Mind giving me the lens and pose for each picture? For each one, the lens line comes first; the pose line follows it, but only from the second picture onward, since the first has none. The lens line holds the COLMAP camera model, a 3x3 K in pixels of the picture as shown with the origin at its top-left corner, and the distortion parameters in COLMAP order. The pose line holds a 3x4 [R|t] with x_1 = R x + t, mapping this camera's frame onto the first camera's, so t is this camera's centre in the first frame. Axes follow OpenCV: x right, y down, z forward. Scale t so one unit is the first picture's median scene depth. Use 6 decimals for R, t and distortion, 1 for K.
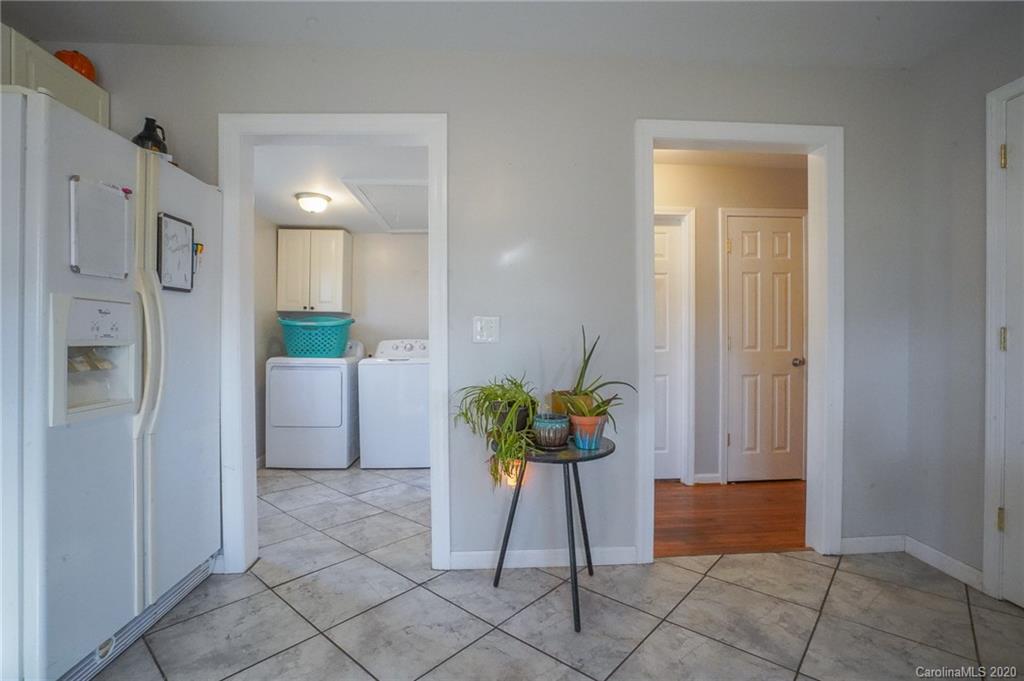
lens RADIAL K [[477.2, 0, 509.0], [0, 477.2, 340.9], [0, 0, 1]] dist [-0.055172, 0.019395]
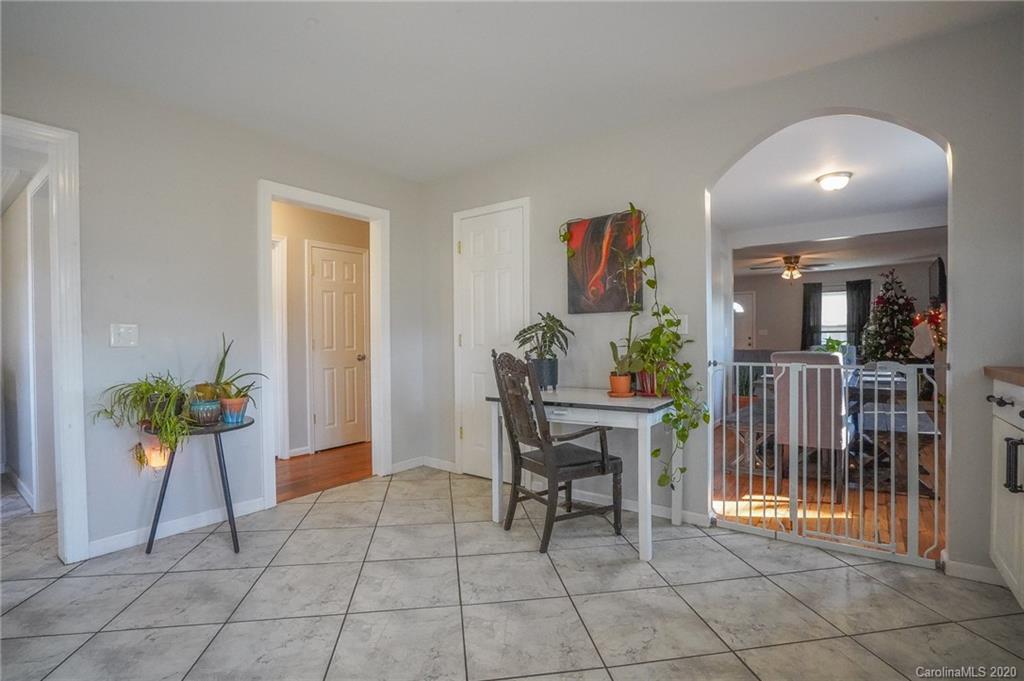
lens RADIAL K [[477.2, 0, 513.1], [0, 477.2, 345.9], [0, 0, 1]] dist [-0.055172, 0.019395]
pose [[0.634841, -0.015935, 0.772478, -0.311791], [0.011330, 0.999872, 0.011314, -0.000548], [-0.772560, 0.001570, 0.634940, -0.410810]]
